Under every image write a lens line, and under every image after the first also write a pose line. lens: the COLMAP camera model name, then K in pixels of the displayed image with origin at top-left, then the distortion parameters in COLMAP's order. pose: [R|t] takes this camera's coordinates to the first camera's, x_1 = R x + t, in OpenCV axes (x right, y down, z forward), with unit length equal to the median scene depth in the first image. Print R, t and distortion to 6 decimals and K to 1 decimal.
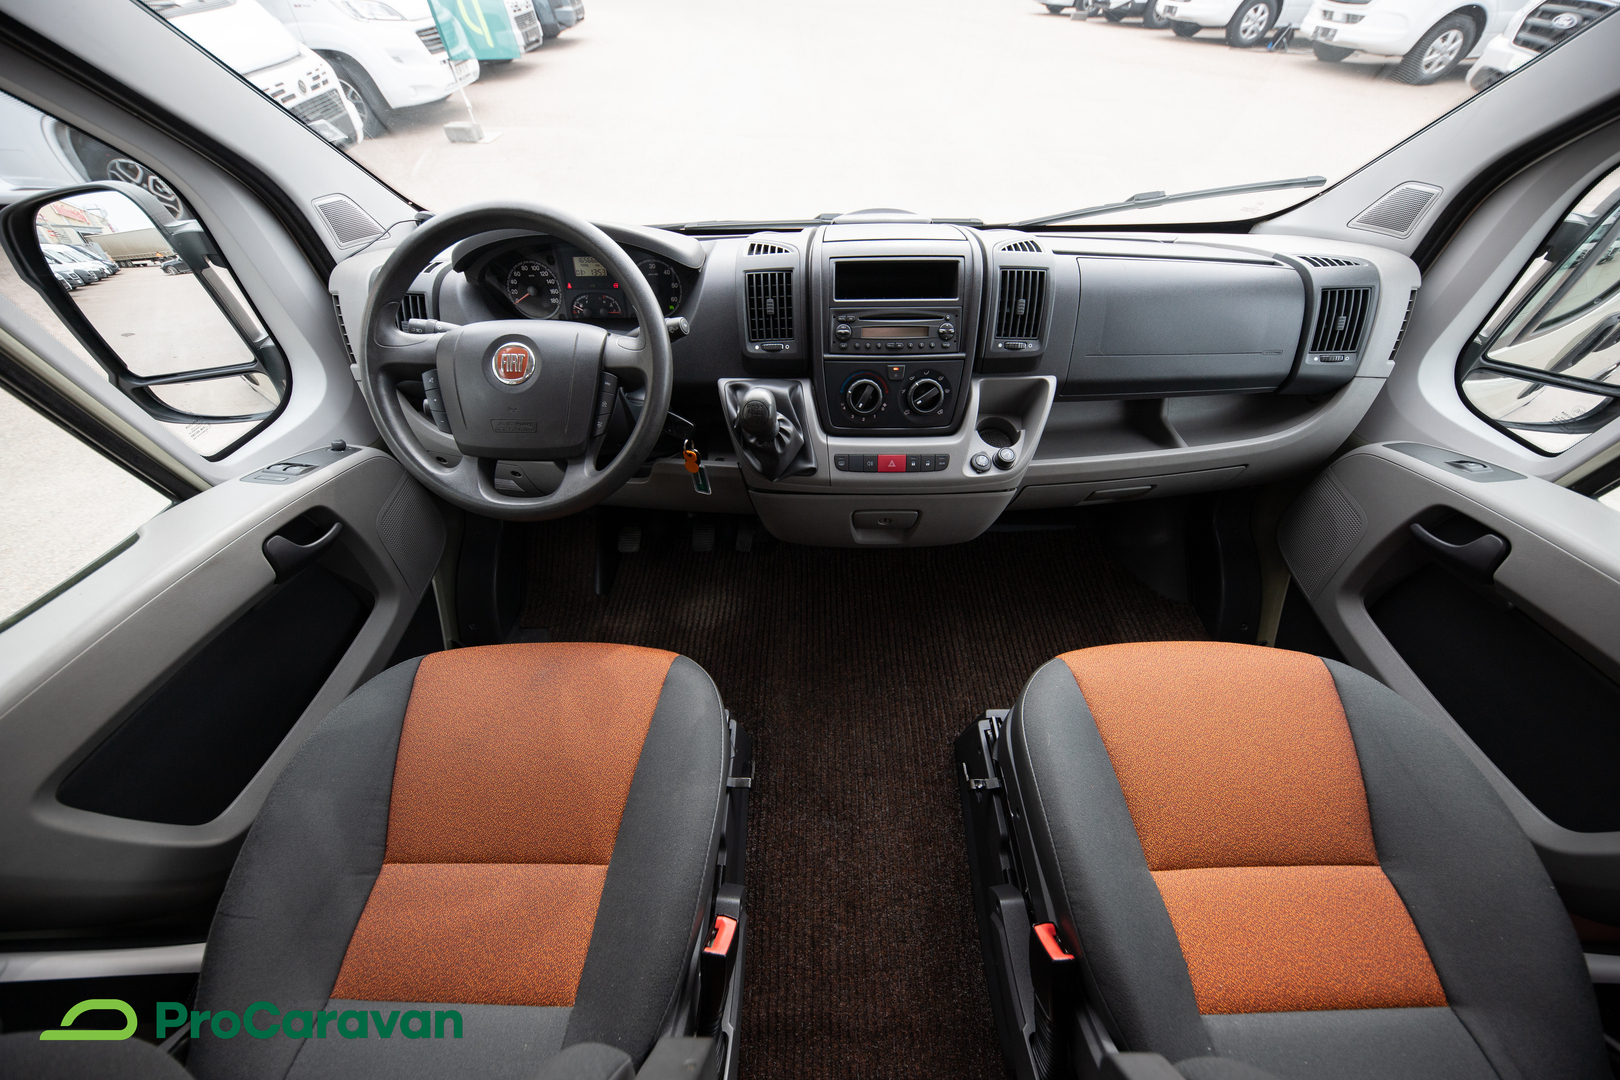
lens RADIAL K [[530.7, 0, 807.8], [0, 530.7, 548.0], [0, 0, 1]] dist [-0.000465, -0.000014]
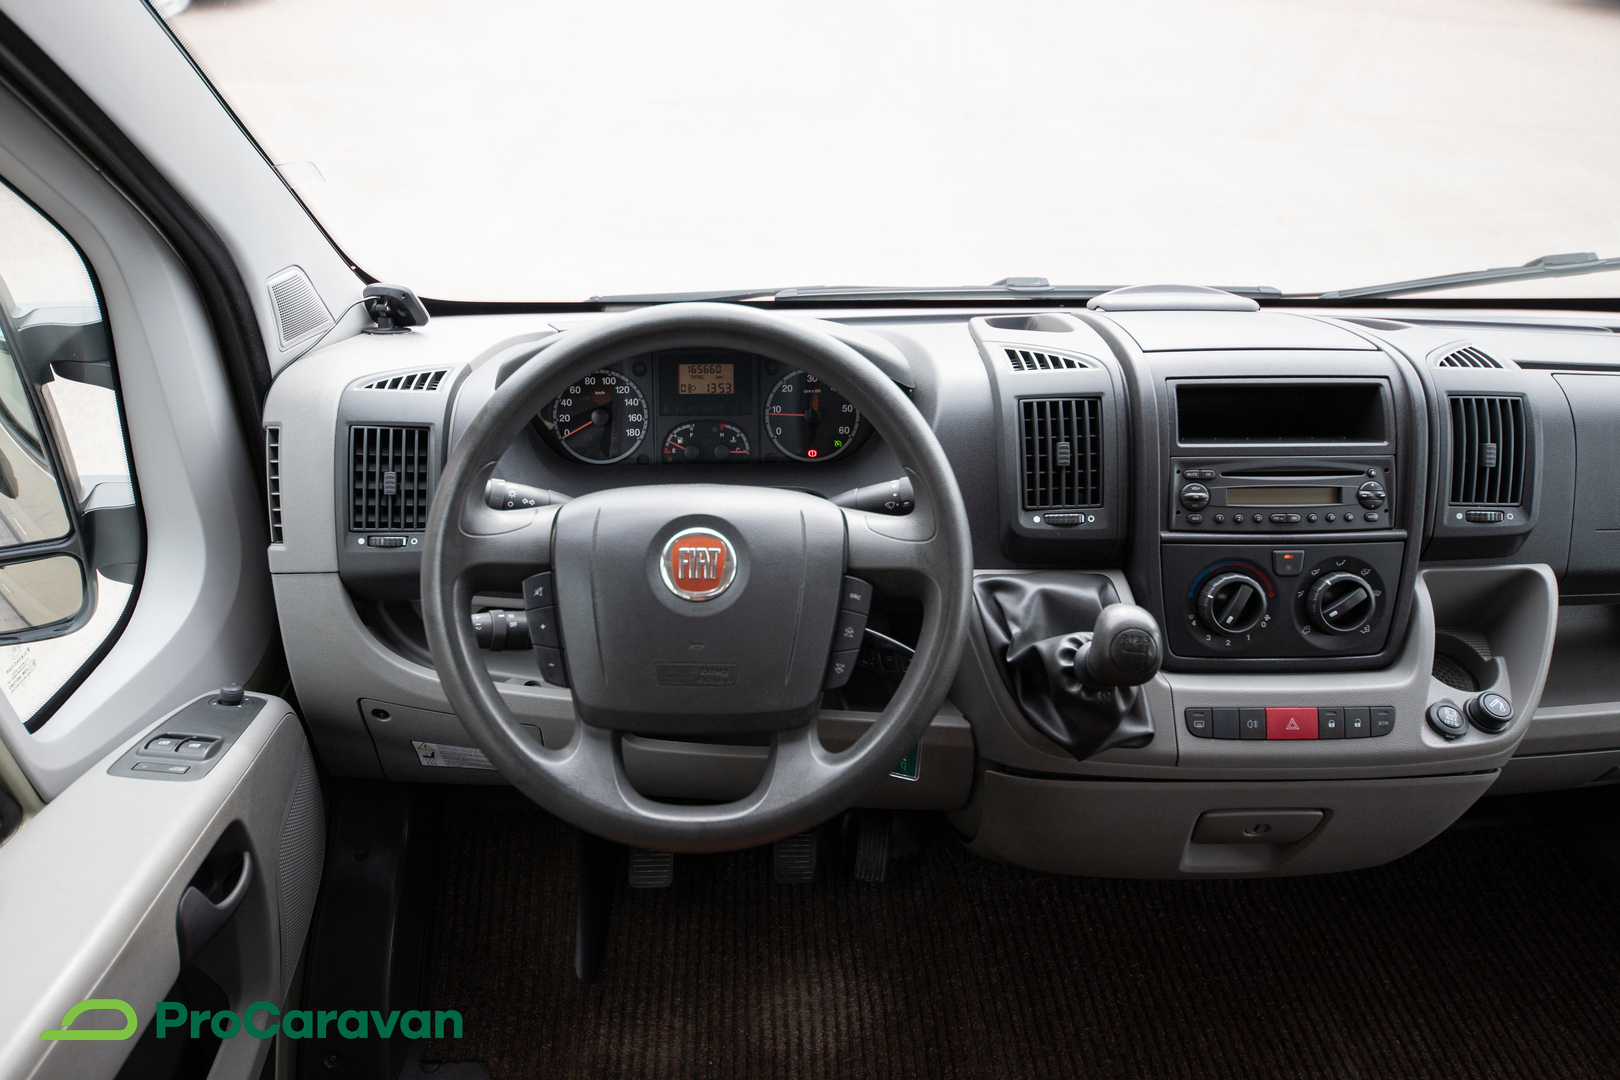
lens RADIAL K [[1075.0, 0, 809.9], [0, 1075.0, 534.8], [0, 0, 1]] dist [-0.002870, 0.011669]
pose [[0.999434, -0.001619, 0.033591, -0.375943], [0.010899, 0.960525, -0.277981, -0.046495], [-0.031815, 0.278190, 0.959999, -0.087275]]
